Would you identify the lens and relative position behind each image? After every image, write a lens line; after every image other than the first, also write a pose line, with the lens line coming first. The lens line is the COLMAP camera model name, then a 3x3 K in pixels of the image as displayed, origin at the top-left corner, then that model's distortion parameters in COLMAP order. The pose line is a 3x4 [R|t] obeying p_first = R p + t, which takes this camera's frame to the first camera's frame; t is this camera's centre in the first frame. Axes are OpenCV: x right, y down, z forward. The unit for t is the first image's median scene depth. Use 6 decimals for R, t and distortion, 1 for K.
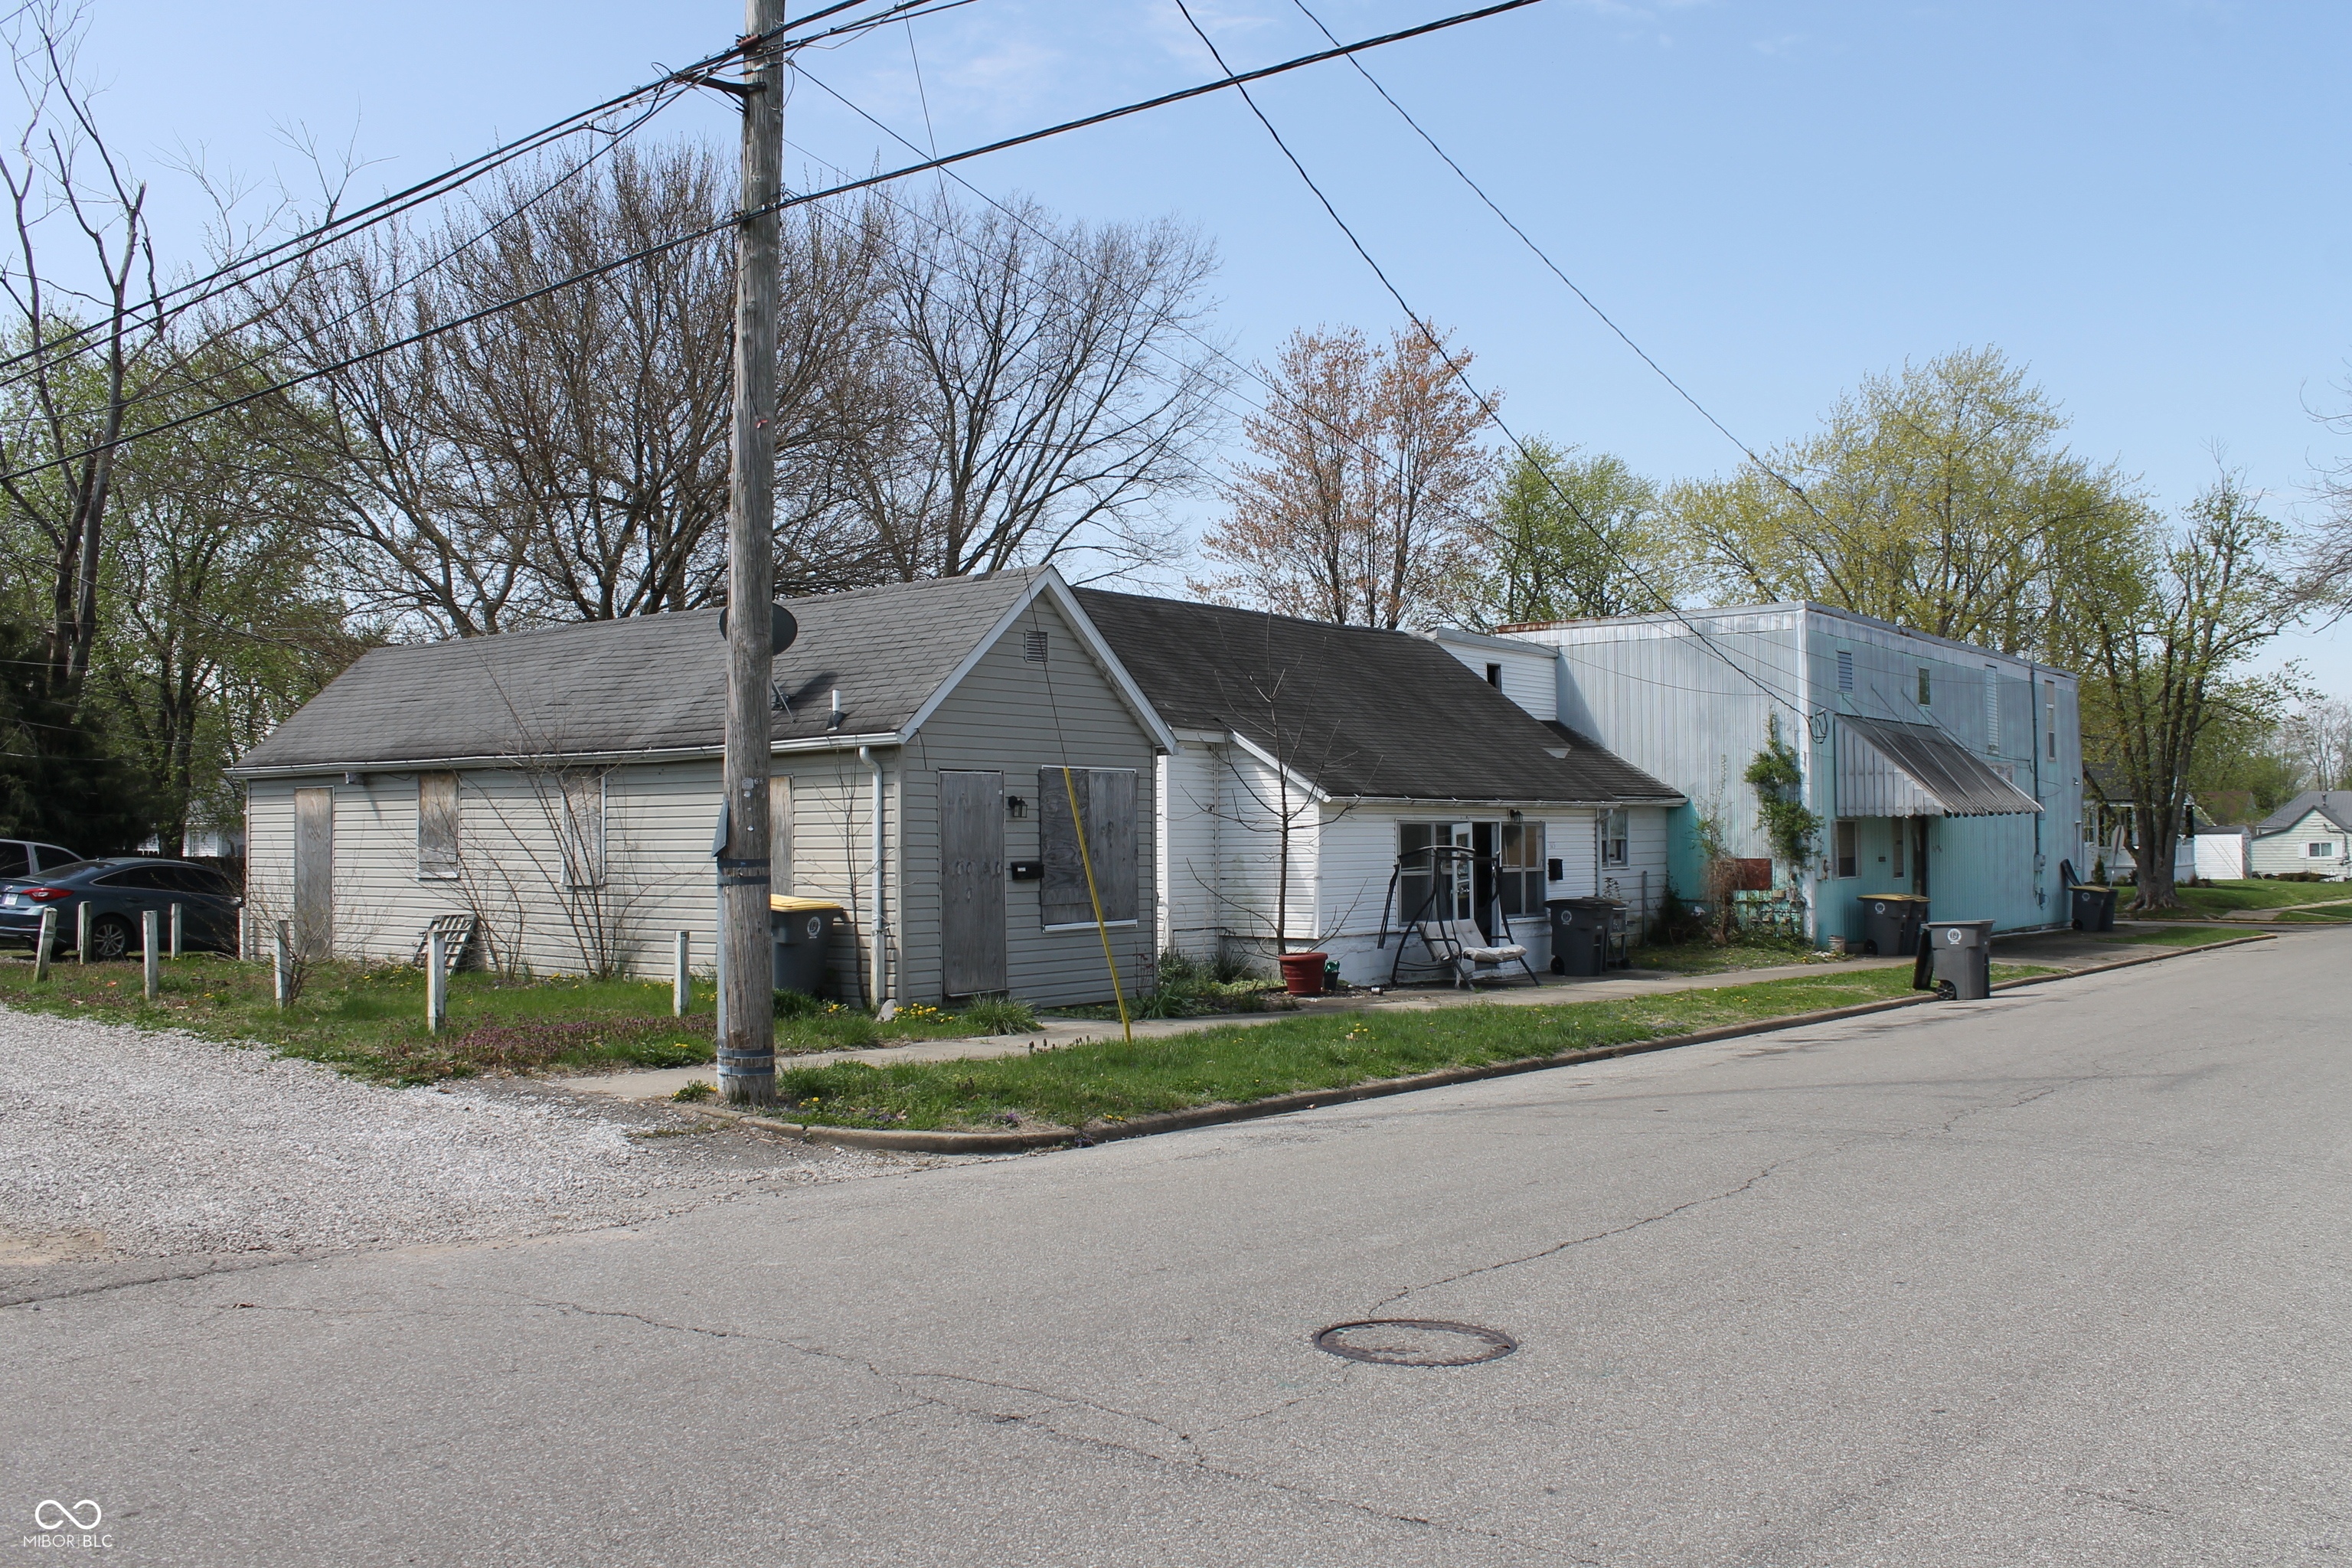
lens RADIAL K [[2034.9, 0, 1176.0], [0, 2034.9, 784.0], [0, 0, 1]] dist [-0.165658, 0.139795]
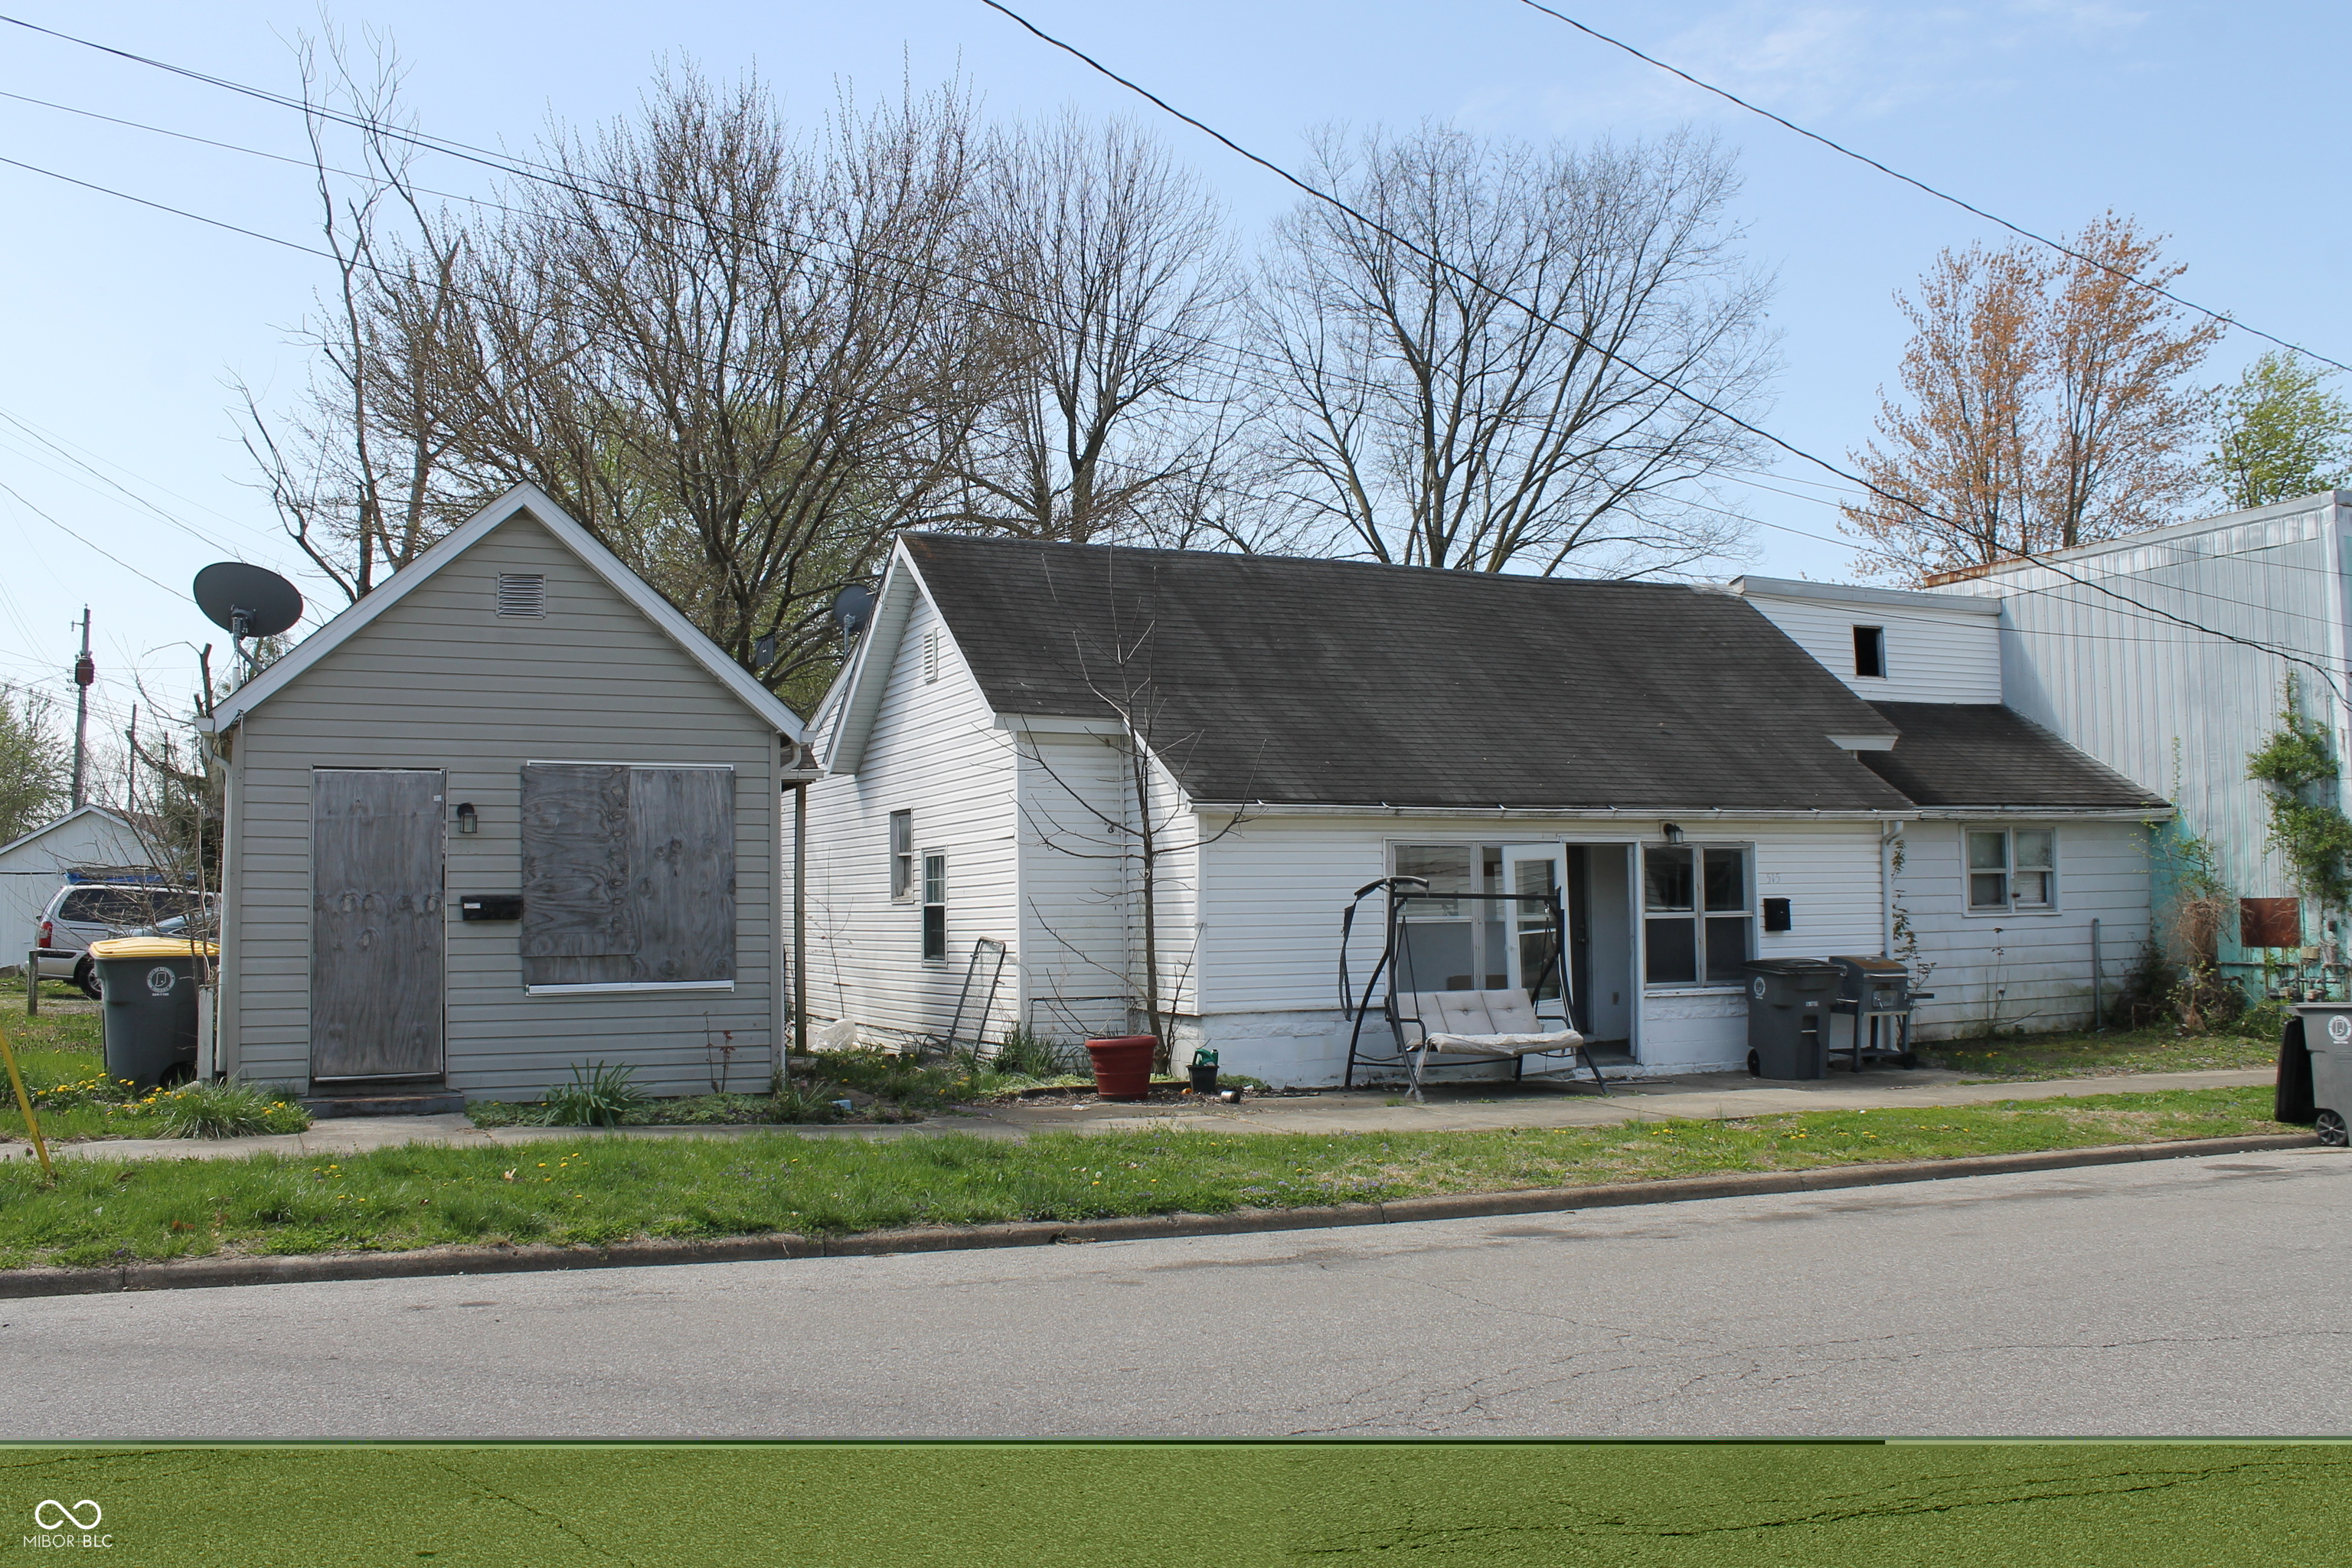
lens RADIAL K [[2034.9, 0, 1176.0], [0, 2034.9, 784.0], [0, 0, 1]] dist [-0.165658, 0.139795]
pose [[0.887480, -0.033304, -0.459641, 0.311066], [0.018781, 0.999170, -0.036135, 0.019477], [0.460463, 0.023437, 0.887369, 0.326907]]
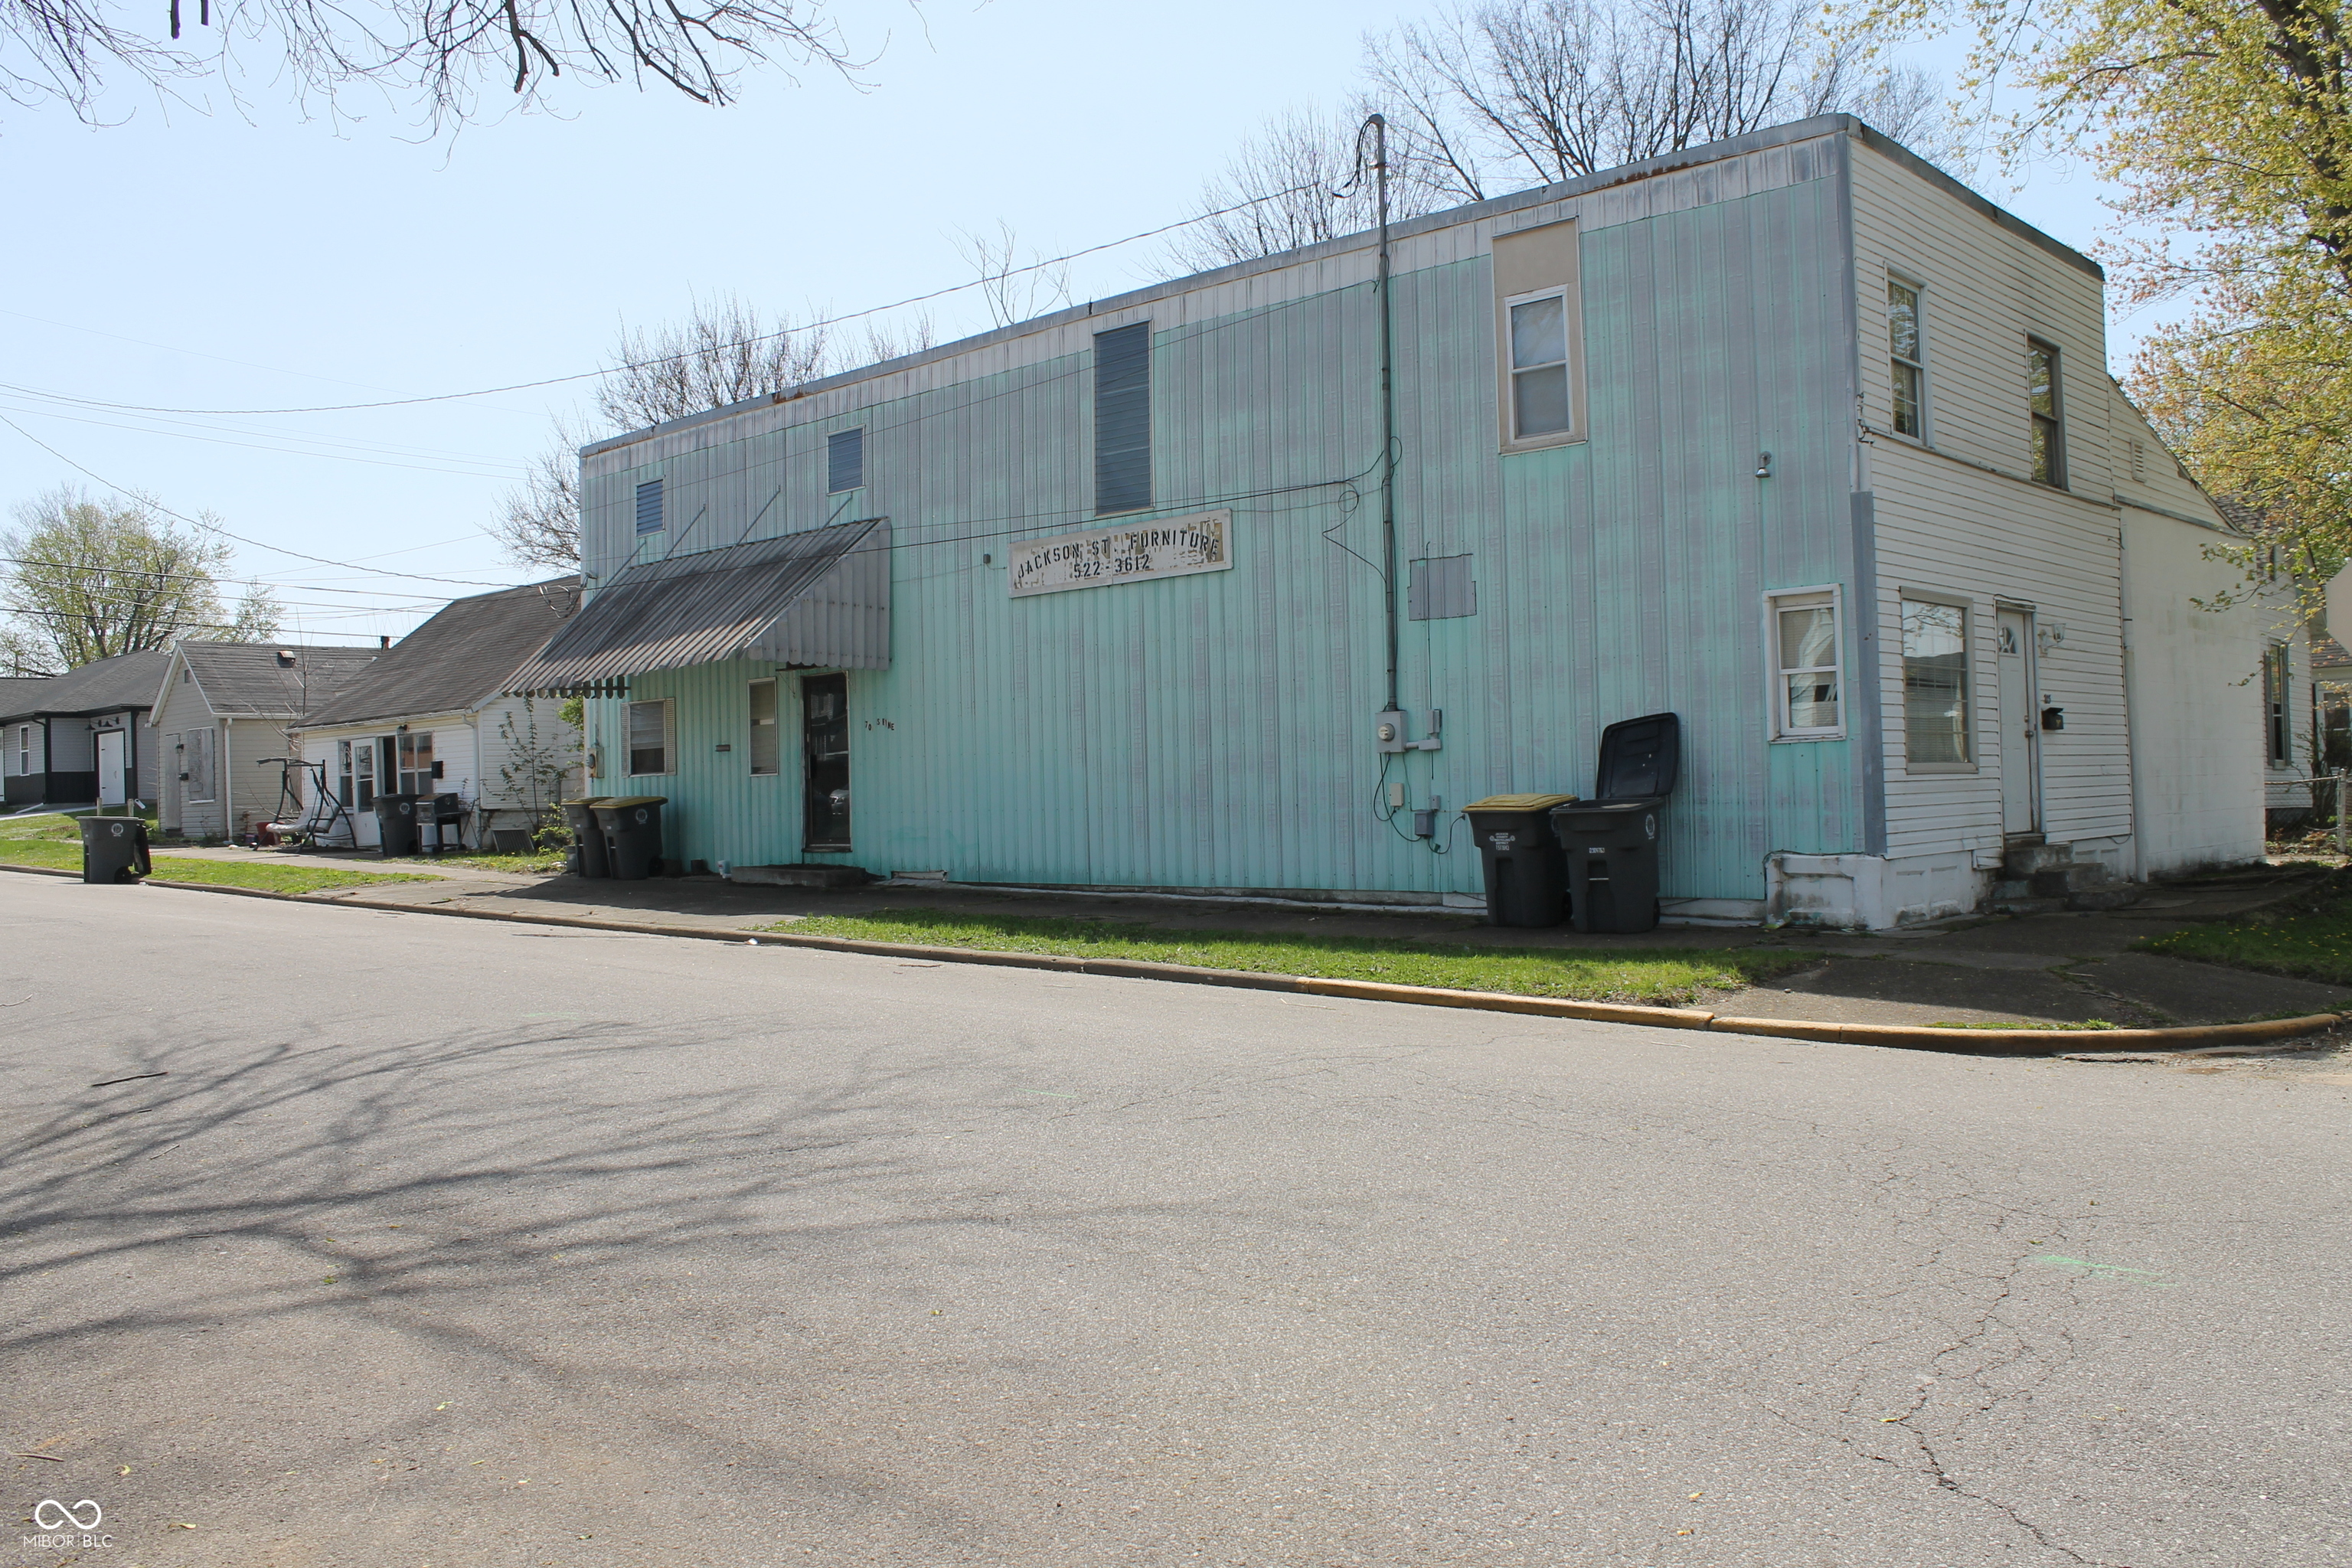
lens RADIAL K [[2034.9, 0, 1176.0], [0, 2034.9, 784.0], [0, 0, 1]] dist [-0.165658, 0.139795]
pose [[-0.039780, 0.000860, -0.999208, 1.367351], [0.051660, 0.998664, -0.001197, 0.074463], [0.997872, -0.051667, -0.039771, 1.475149]]
